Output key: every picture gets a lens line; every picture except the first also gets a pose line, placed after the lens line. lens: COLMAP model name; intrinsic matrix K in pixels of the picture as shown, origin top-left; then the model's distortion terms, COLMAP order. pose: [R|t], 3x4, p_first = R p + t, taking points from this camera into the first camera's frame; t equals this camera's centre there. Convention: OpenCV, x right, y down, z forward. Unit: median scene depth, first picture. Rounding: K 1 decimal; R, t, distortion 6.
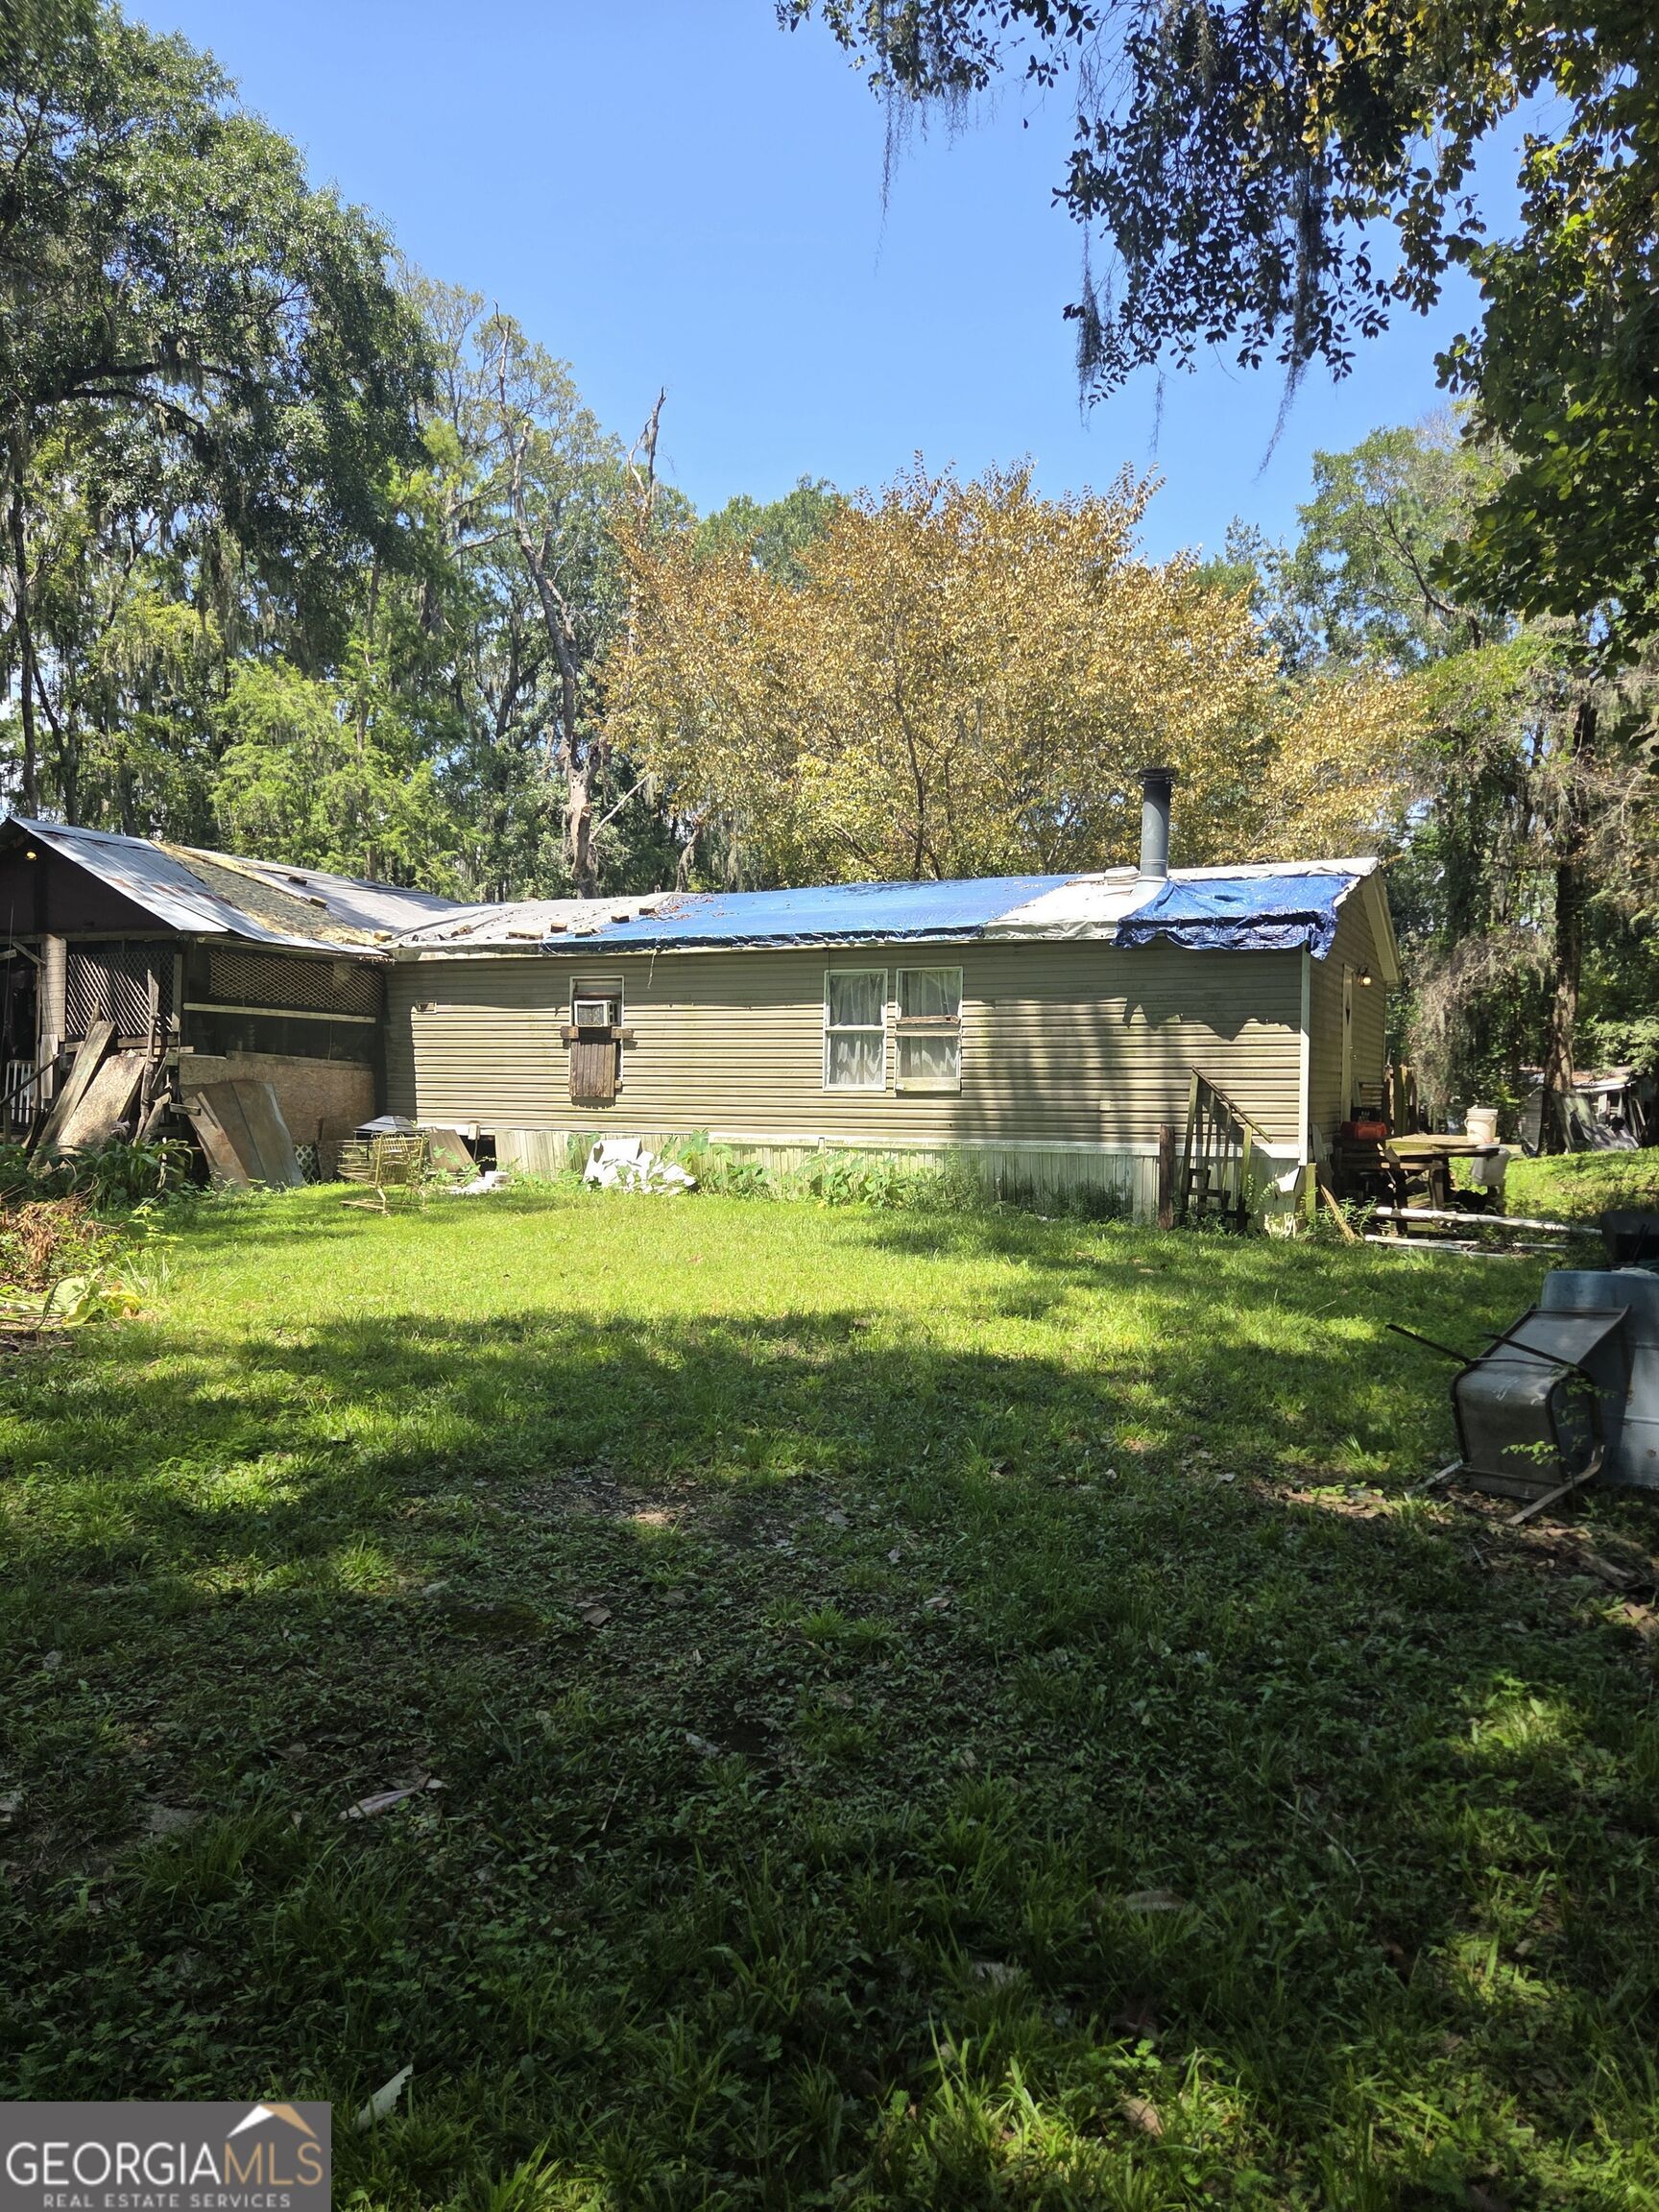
lens RADIAL K [[1465.8, 0, 817.2], [0, 1465.8, 1115.5], [0, 0, 1]] dist [0.075835, -0.085568]
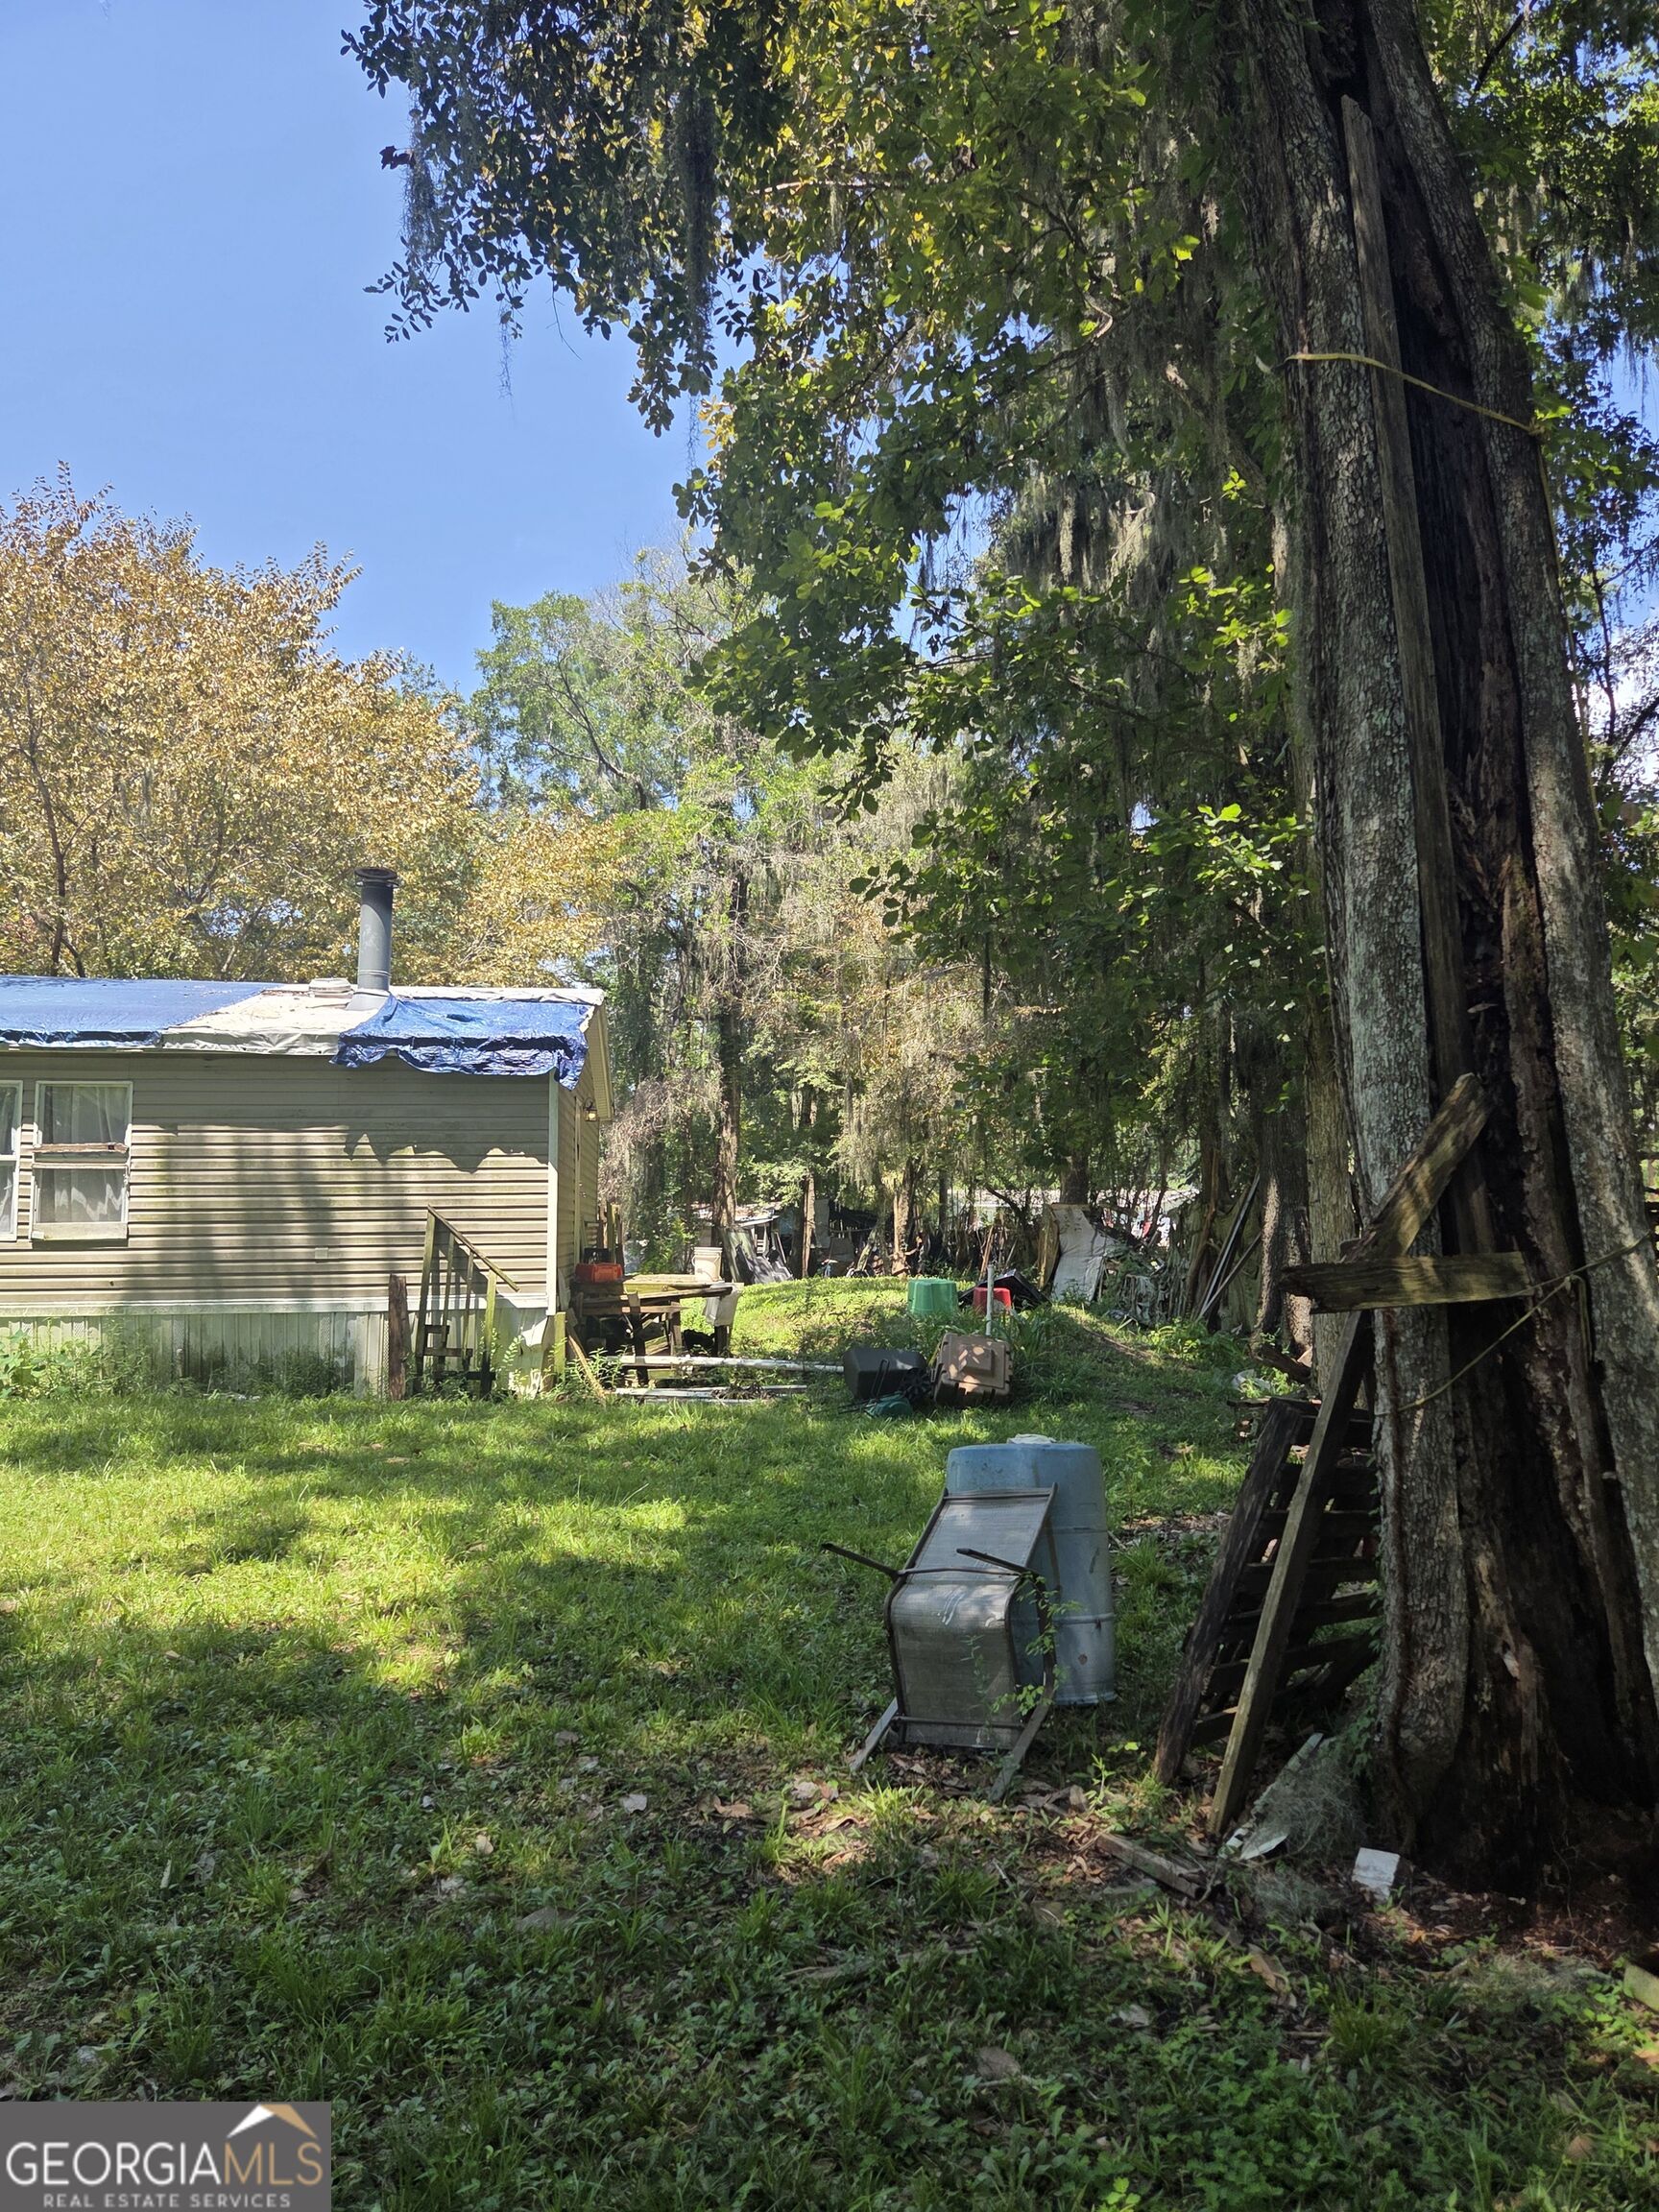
lens RADIAL K [[1465.8, 0, 817.2], [0, 1465.8, 1115.5], [0, 0, 1]] dist [0.075835, -0.085568]
pose [[0.847864, 0.027097, 0.529521, -0.011599], [0.022275, 0.995991, -0.086634, -0.005874], [-0.529746, 0.085249, 0.843861, 0.135452]]
